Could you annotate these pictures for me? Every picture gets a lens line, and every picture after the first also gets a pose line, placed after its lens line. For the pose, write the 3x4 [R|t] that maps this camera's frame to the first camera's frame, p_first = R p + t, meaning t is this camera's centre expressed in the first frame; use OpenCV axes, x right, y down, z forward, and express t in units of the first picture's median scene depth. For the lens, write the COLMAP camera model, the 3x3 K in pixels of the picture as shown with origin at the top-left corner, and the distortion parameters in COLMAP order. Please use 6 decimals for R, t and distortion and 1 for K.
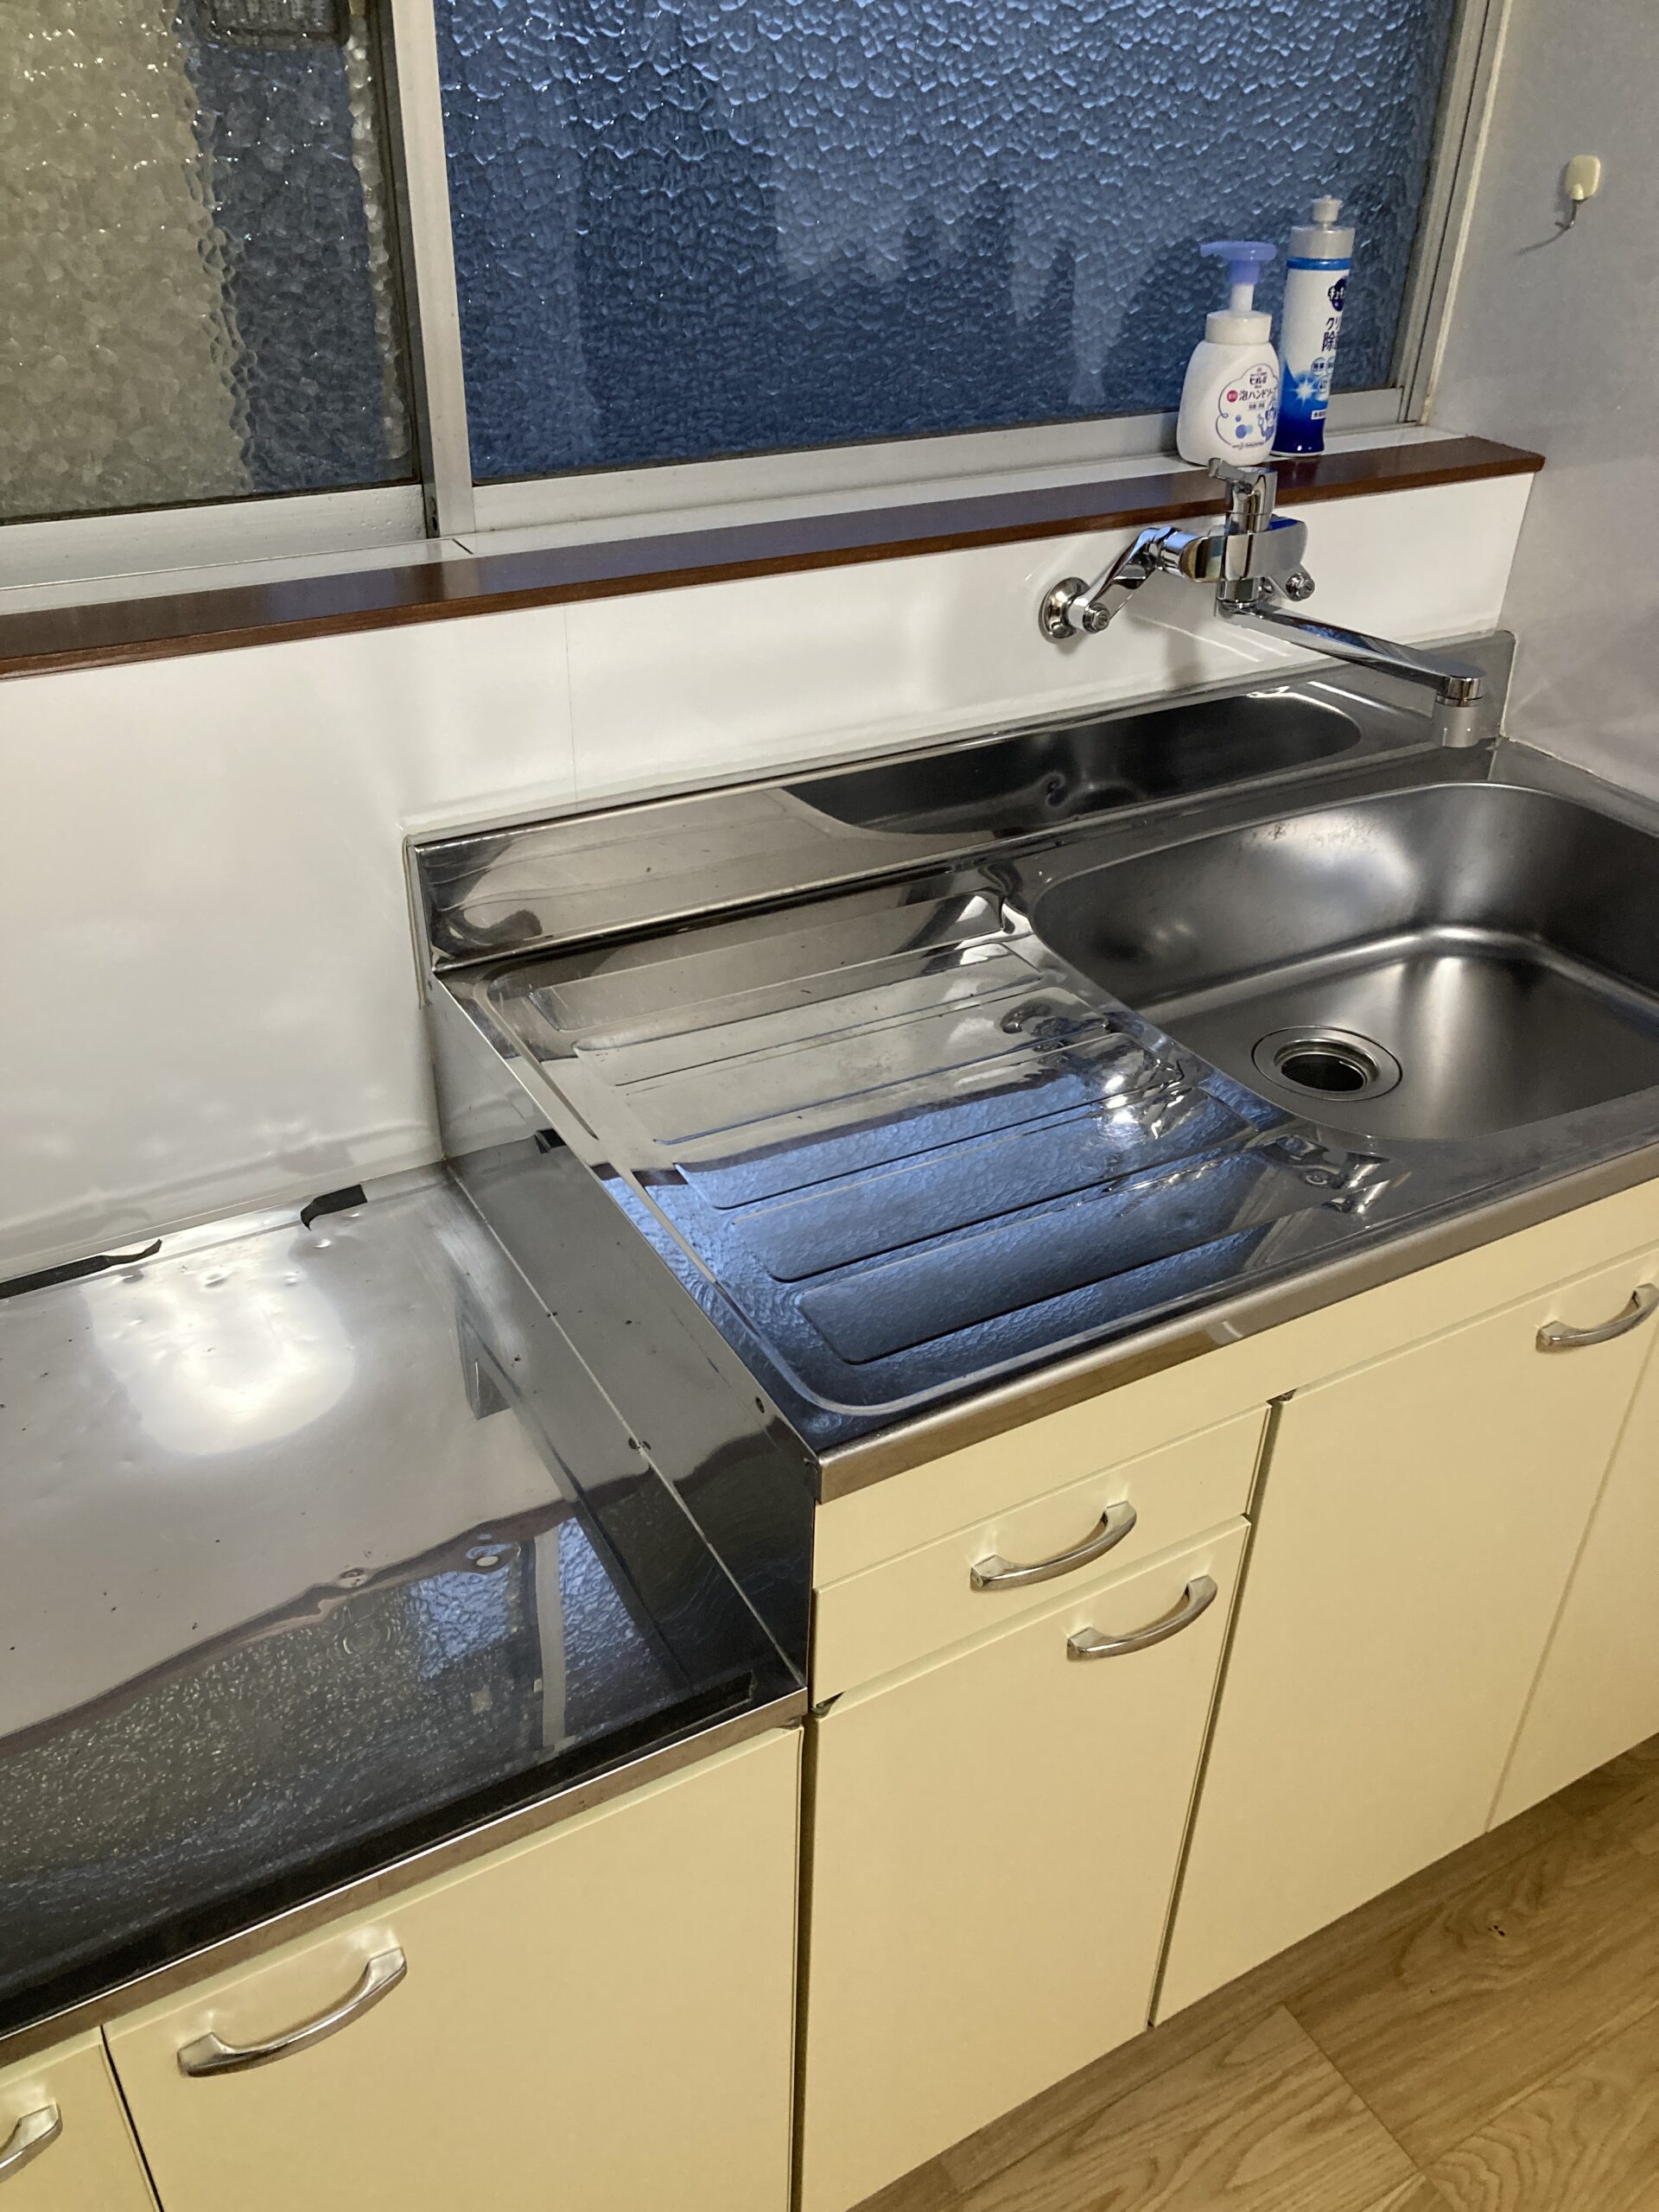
lens RADIAL K [[1798.0, 0, 883.8], [0, 1798.0, 1107.7], [0, 0, 1]] dist [0.055266, -0.073598]
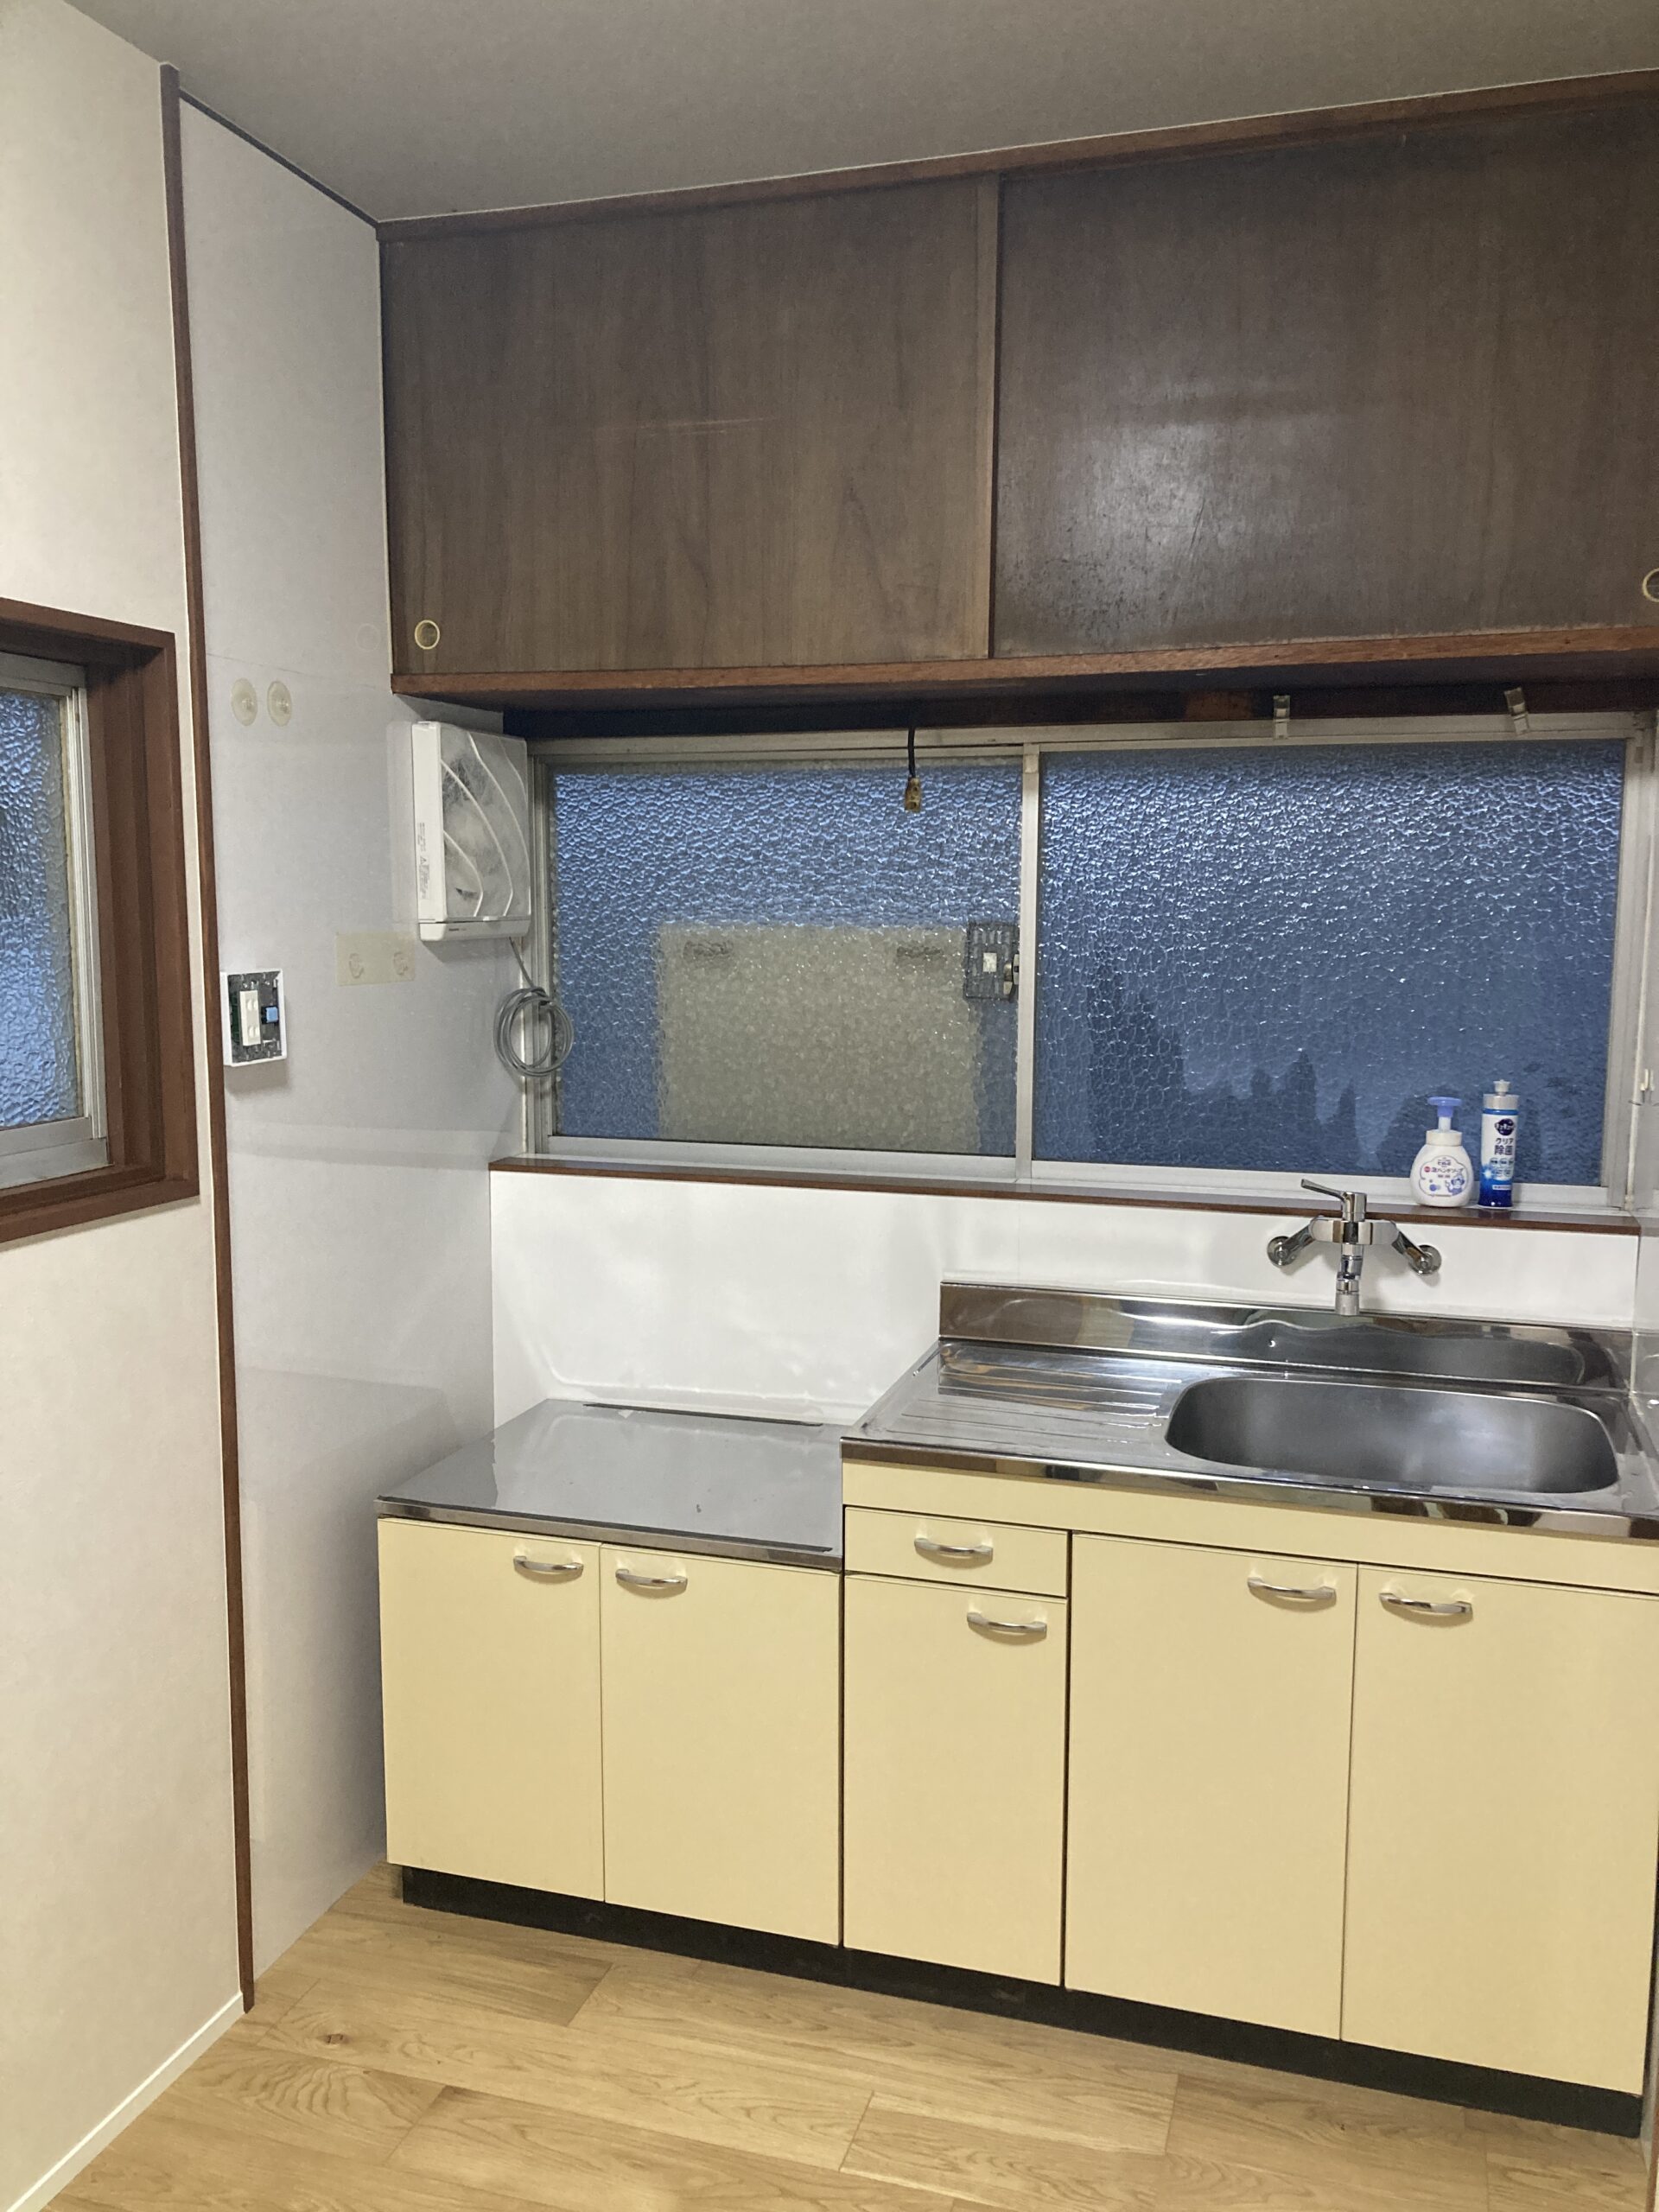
lens RADIAL K [[1798.0, 0, 883.8], [0, 1798.0, 1107.7], [0, 0, 1]] dist [0.055266, -0.073598]
pose [[0.678771, 0.064590, -0.731504, 1.181981], [-0.375546, 0.886544, -0.270194, 0.272182], [0.631059, 0.458114, 0.626017, -0.566746]]
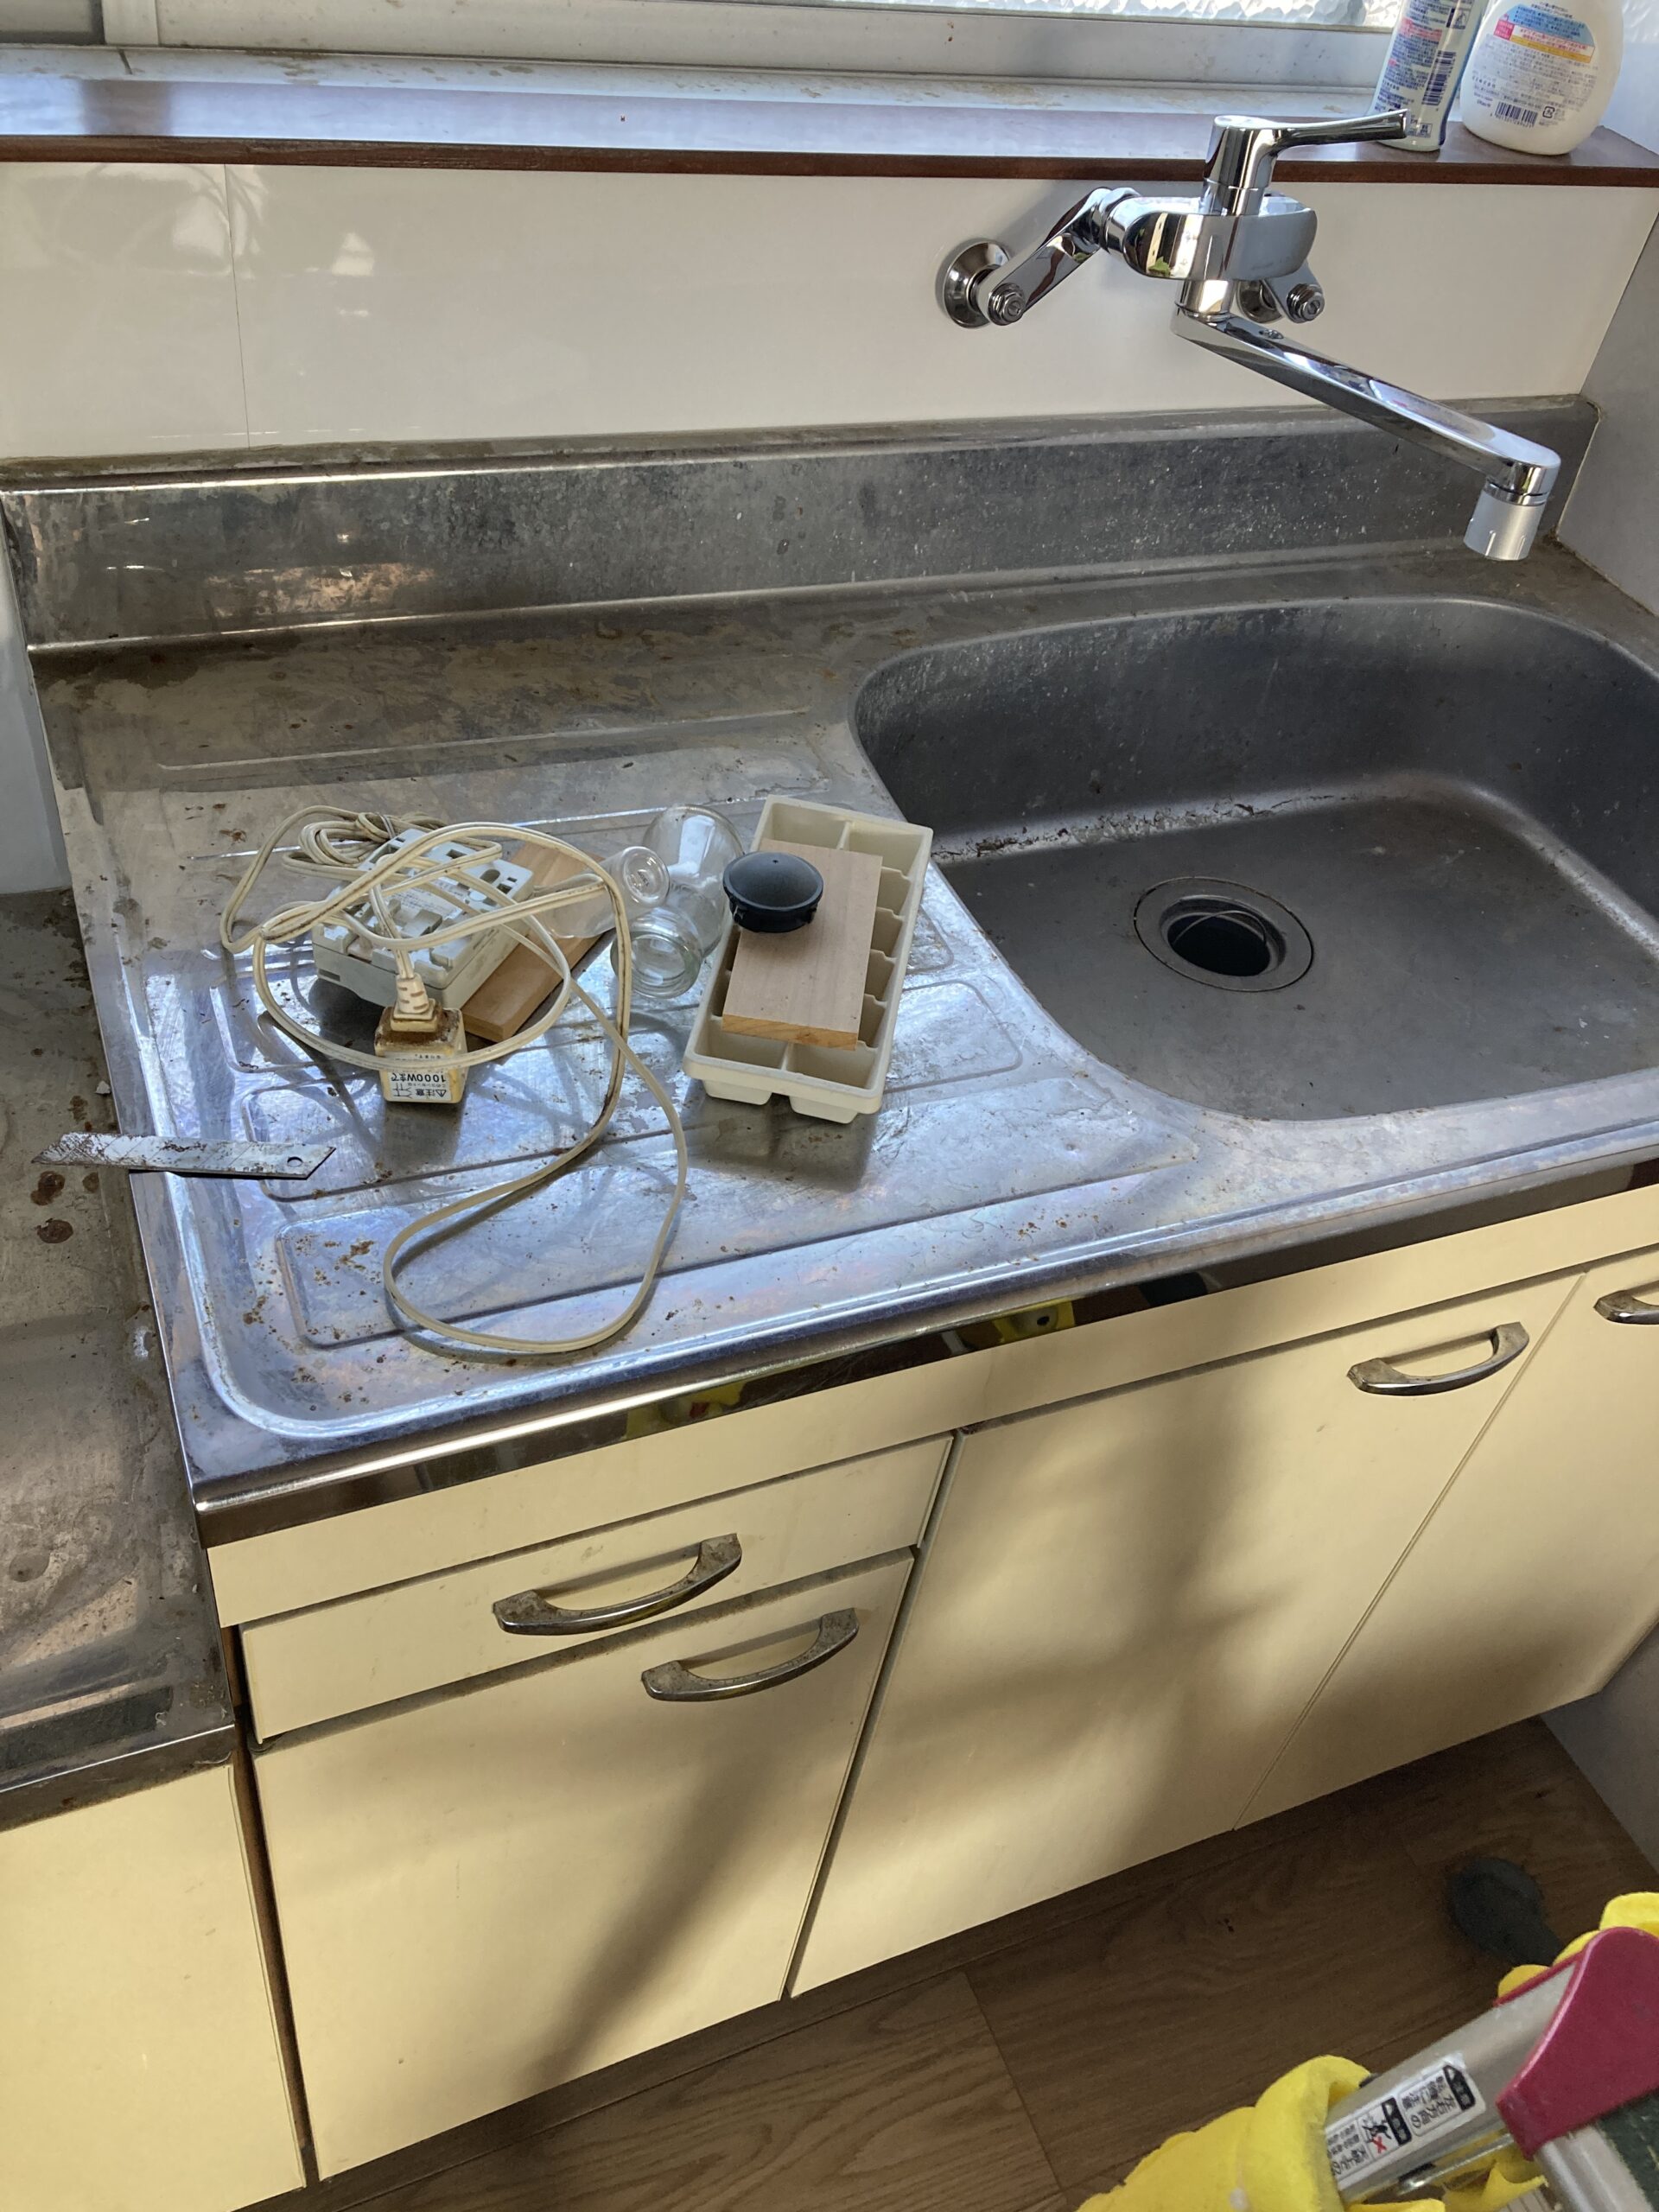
lens RADIAL K [[1798.0, 0, 883.8], [0, 1798.0, 1107.7], [0, 0, 1]] dist [0.055266, -0.073598]
pose [[0.985478, 0.168776, -0.018633, 0.135215], [-0.162739, 0.970105, 0.180033, -0.077122], [0.048461, -0.174386, 0.983484, 0.208437]]
